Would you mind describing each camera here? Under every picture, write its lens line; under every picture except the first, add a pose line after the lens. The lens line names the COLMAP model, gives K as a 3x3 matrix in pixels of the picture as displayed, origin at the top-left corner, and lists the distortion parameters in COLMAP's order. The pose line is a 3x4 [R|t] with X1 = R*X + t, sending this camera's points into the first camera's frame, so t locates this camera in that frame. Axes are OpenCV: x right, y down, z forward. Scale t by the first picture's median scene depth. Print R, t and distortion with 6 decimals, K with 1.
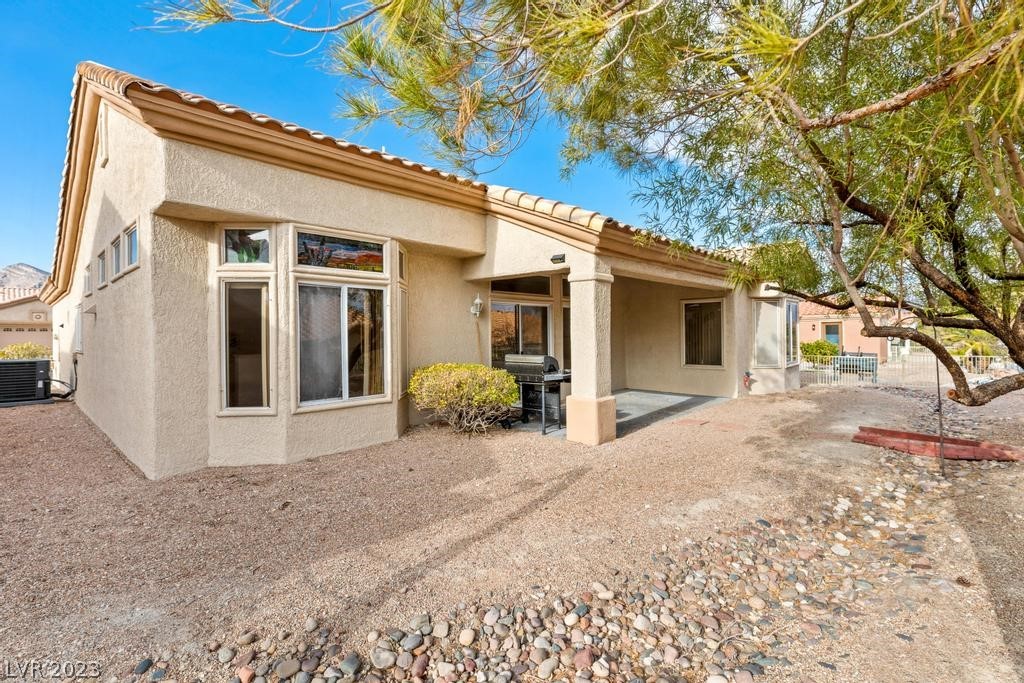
lens RADIAL K [[462.2, 0, 485.2], [0, 462.2, 334.5], [0, 0, 1]] dist [0.009646, -0.004557]
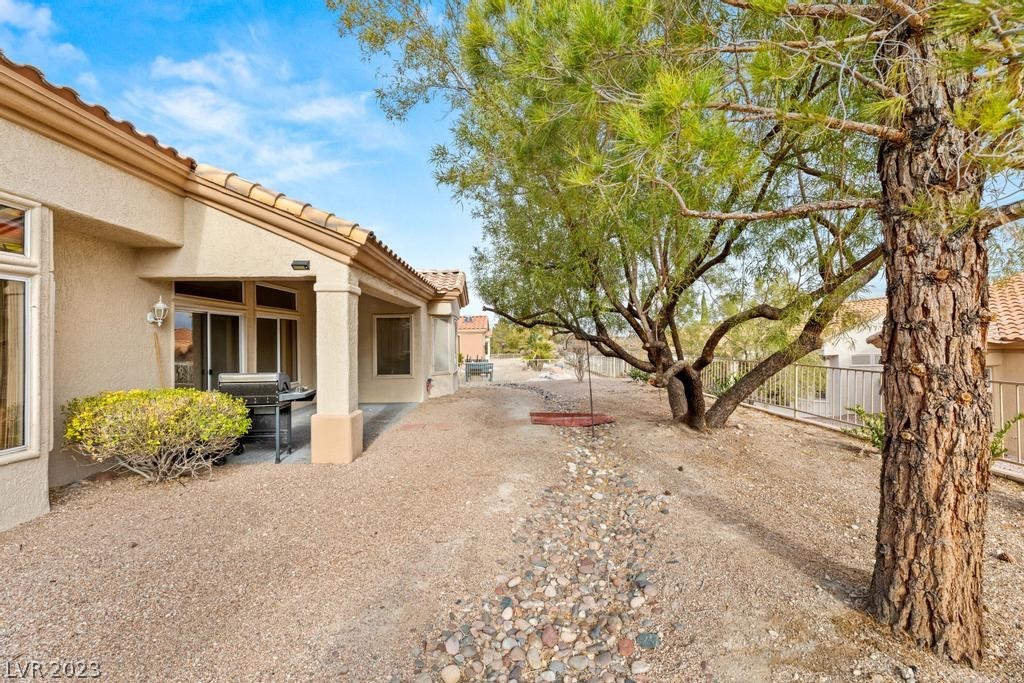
lens RADIAL K [[462.2, 0, 498.4], [0, 462.2, 336.5], [0, 0, 1]] dist [0.009646, -0.004557]
pose [[0.706124, 0.006034, 0.708062, -0.171191], [0.009148, 0.999803, -0.017643, -0.003209], [-0.708029, 0.018935, 0.705930, 0.069329]]
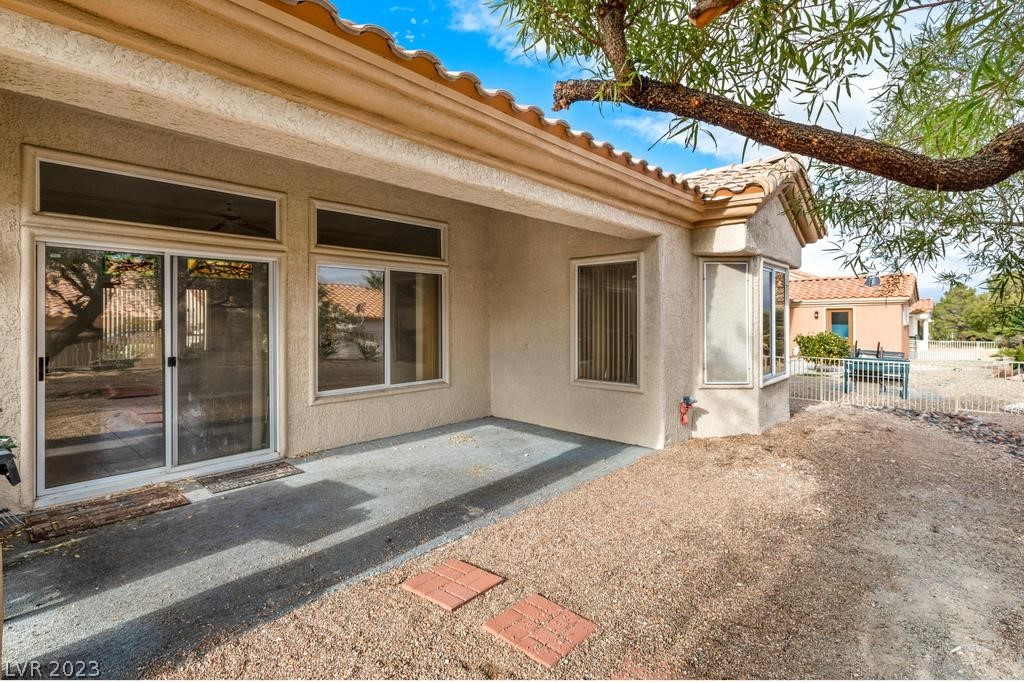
lens RADIAL K [[462.2, 0, 501.0], [0, 462.2, 314.9], [0, 0, 1]] dist [0.009646, -0.004557]
pose [[0.999775, 0.012447, 0.017196, 0.439995], [-0.012251, 0.999860, -0.011435, -0.002785], [-0.017336, 0.011222, 0.999787, 0.611519]]
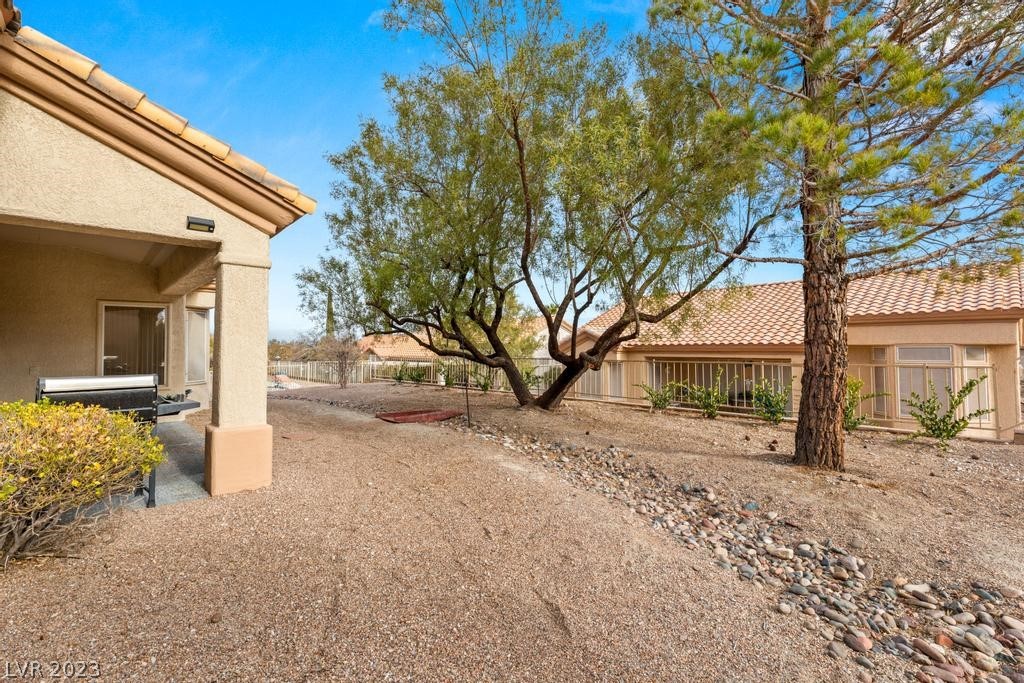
lens RADIAL K [[462.2, 0, 519.2], [0, 462.2, 337.2], [0, 0, 1]] dist [0.009646, -0.004557]
pose [[0.040705, 0.027782, 0.998785, -0.388586], [0.011014, 0.999540, -0.028252, 0.017013], [-0.999110, 0.012151, 0.040381, 0.420750]]
